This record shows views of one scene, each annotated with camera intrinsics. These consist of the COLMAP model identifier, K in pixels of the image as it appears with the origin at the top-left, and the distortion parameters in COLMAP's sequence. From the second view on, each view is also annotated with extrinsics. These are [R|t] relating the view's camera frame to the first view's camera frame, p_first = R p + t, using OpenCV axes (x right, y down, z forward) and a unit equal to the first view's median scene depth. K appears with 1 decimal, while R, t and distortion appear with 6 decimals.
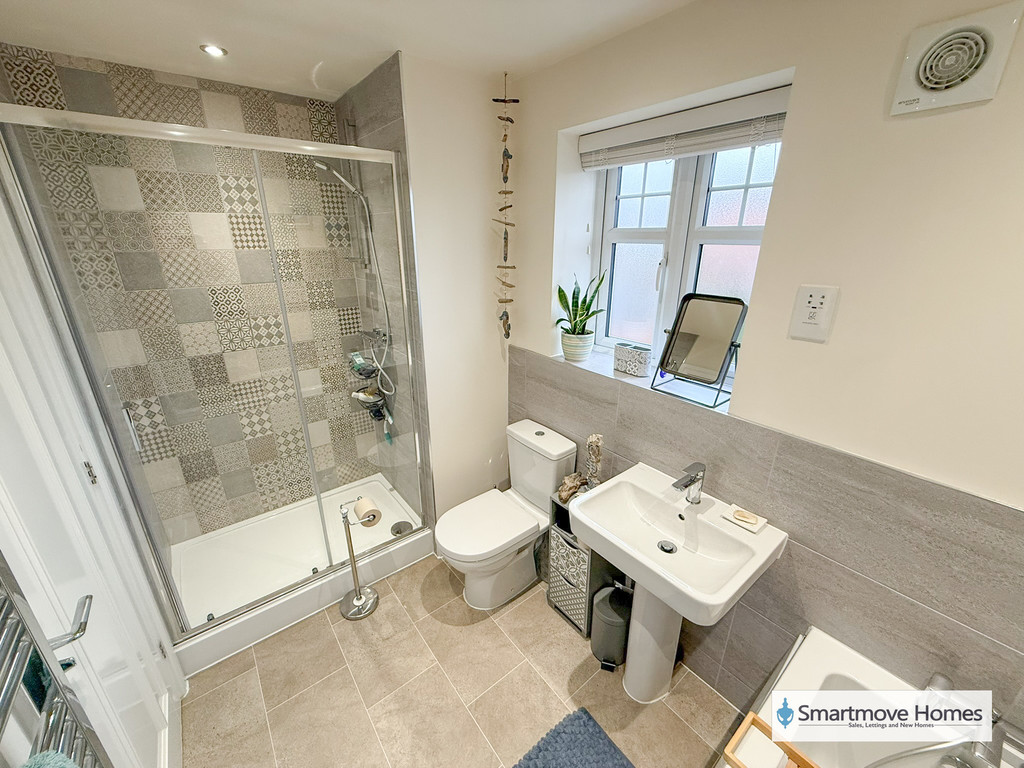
lens RADIAL K [[408.4, 0, 511.5], [0, 408.4, 385.2], [0, 0, 1]] dist [-0.007372, -0.000064]
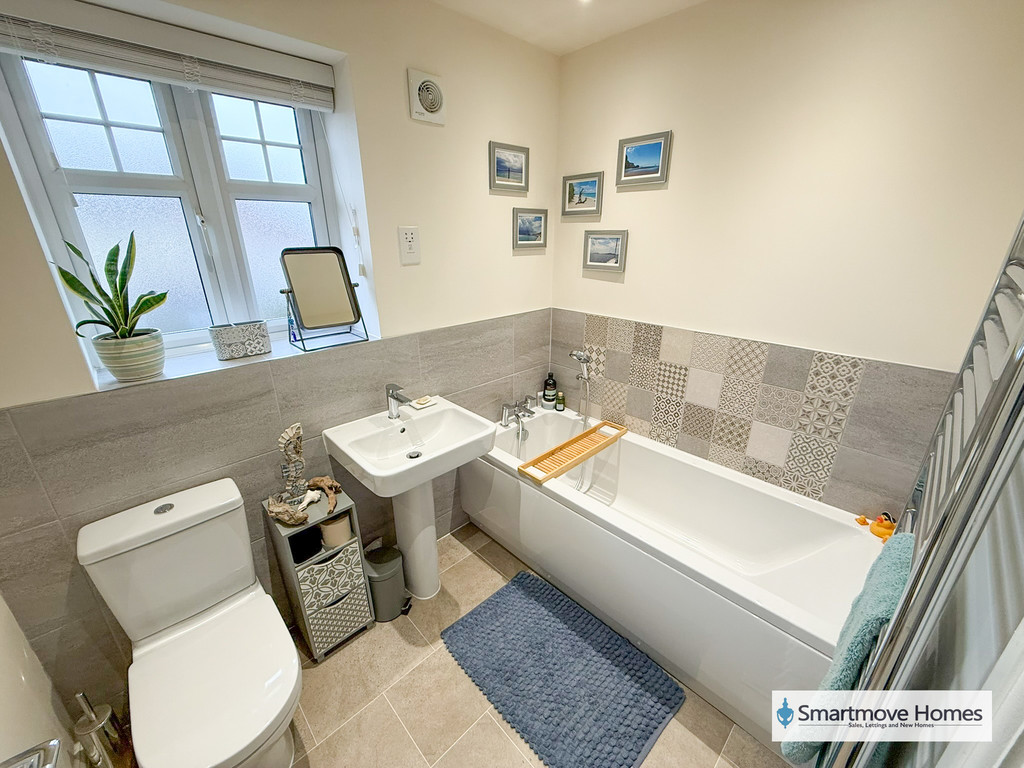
lens RADIAL K [[408.4, 0, 510.7], [0, 408.4, 381.0], [0, 0, 1]] dist [-0.007372, -0.000064]
pose [[-0.102414, -0.349831, 0.931198, -0.605546], [0.338130, 0.868136, 0.363328, -0.115483], [-0.935510, 0.352076, 0.029379, 0.552618]]
